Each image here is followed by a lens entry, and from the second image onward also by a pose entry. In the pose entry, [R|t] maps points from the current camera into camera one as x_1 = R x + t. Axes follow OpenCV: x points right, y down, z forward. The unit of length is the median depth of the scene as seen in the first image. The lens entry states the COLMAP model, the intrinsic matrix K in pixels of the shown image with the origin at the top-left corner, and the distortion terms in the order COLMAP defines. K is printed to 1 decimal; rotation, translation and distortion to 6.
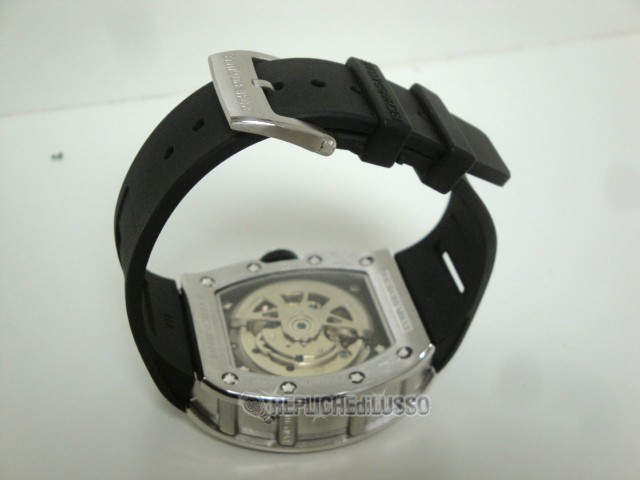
lens RADIAL K [[1046.0, 0, 320.0], [0, 1046.0, 240.0], [0, 0, 1]] dist [0.014511, 0.028882]
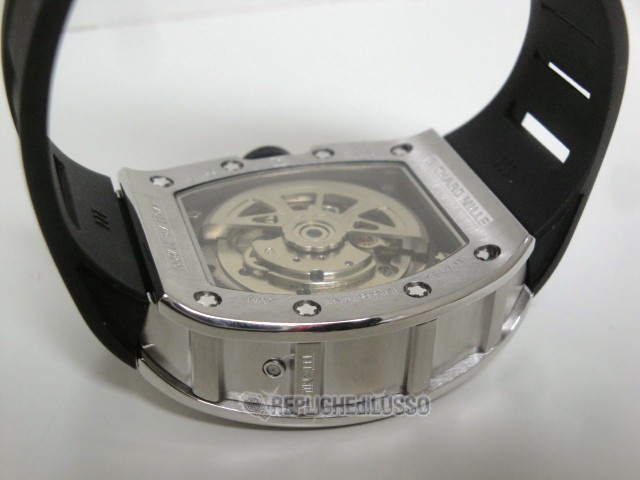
lens RADIAL K [[1046.0, 0, 320.0], [0, 1046.0, 240.0], [0, 0, 1]] dist [0.014511, 0.028882]
pose [[0.997028, -0.054538, 0.054415, -0.049651], [0.060155, 0.992375, -0.107581, 0.156298], [-0.048133, 0.110535, 0.992706, 0.378228]]
